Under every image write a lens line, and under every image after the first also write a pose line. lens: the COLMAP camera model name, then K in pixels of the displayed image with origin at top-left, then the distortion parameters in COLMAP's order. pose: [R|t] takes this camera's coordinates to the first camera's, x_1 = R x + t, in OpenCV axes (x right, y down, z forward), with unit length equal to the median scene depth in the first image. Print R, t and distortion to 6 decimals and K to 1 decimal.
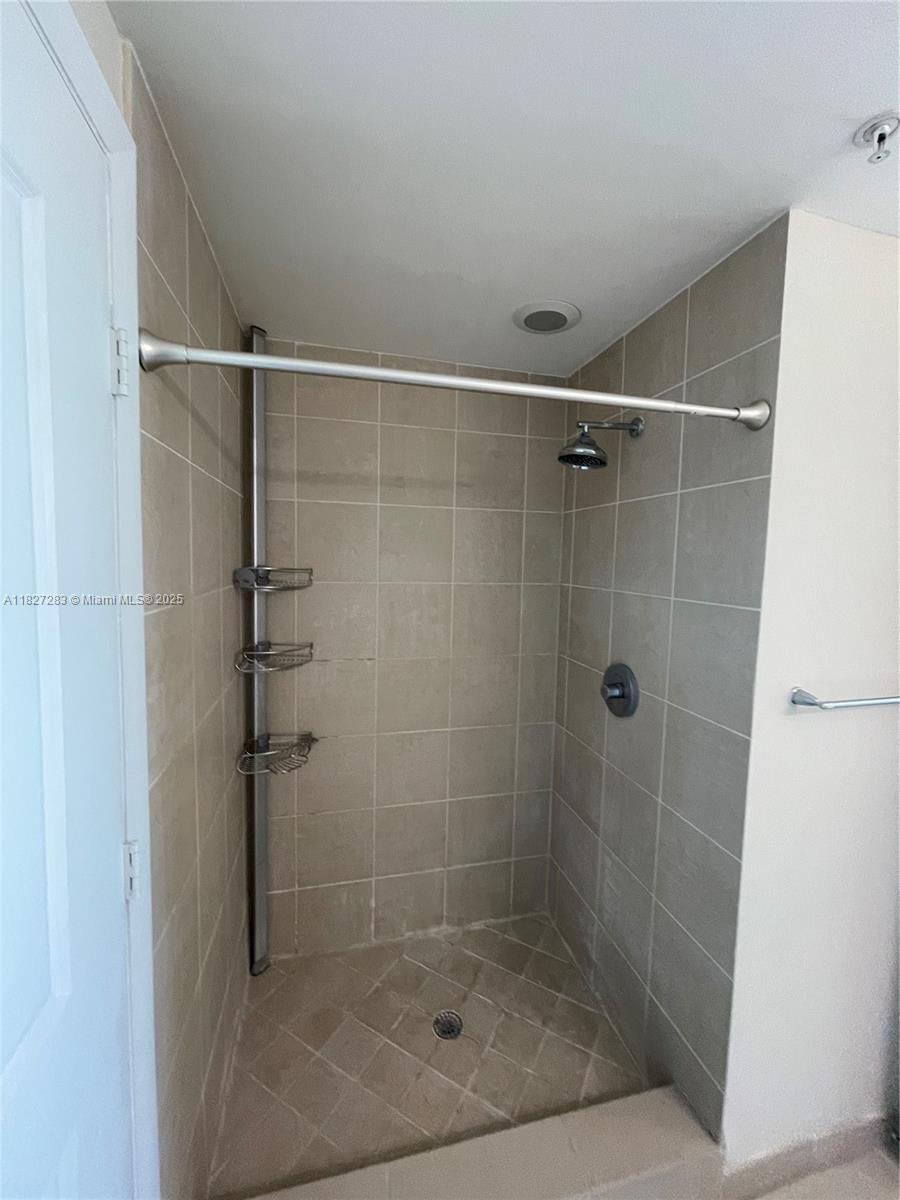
lens RADIAL K [[483.4, 0, 450.6], [0, 483.4, 596.4], [0, 0, 1]] dist [-0.002250, 0.001628]
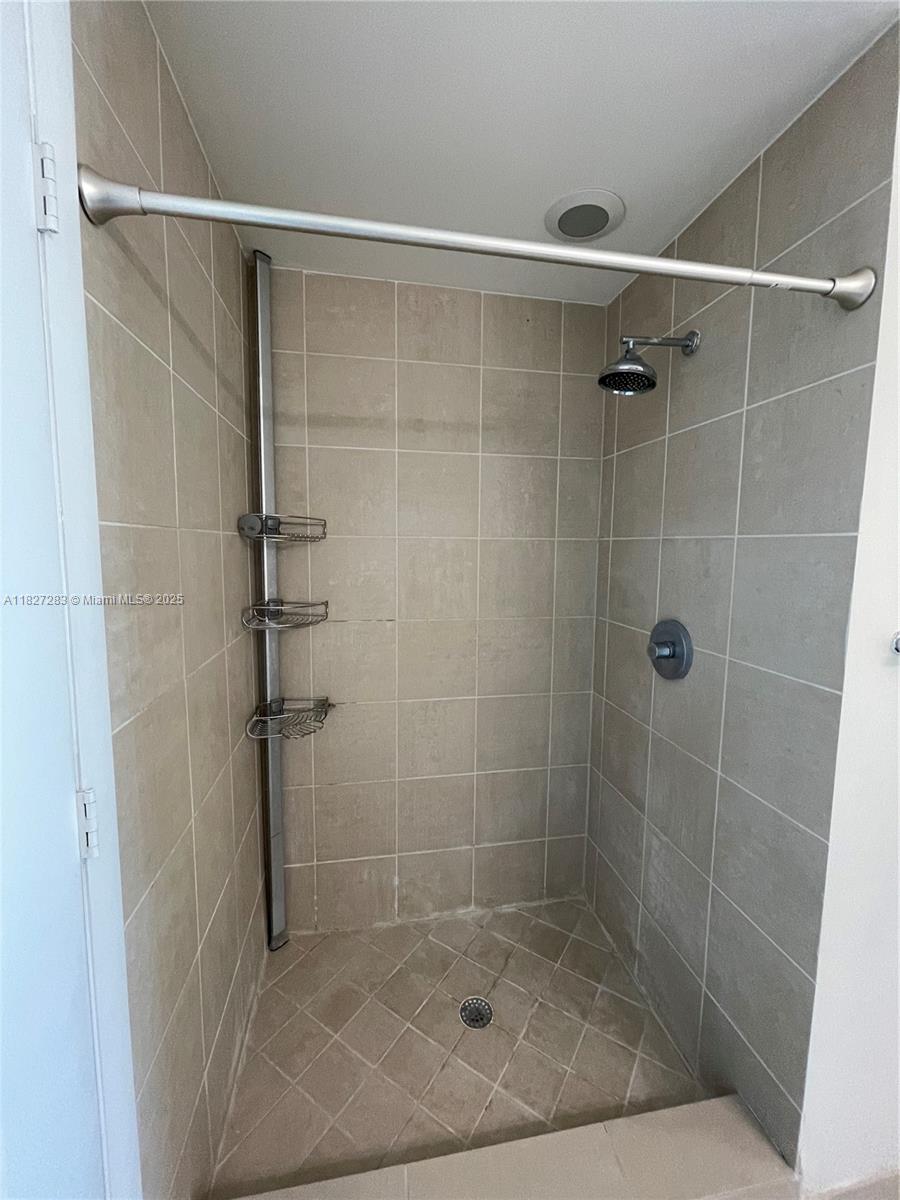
lens RADIAL K [[483.4, 0, 449.1], [0, 483.4, 597.8], [0, 0, 1]] dist [-0.002250, 0.001628]
pose [[0.997695, -0.006936, -0.067498, 0.010799], [0.008728, 0.999616, 0.026286, 0.075108], [0.067290, -0.026815, 0.997373, 0.103027]]
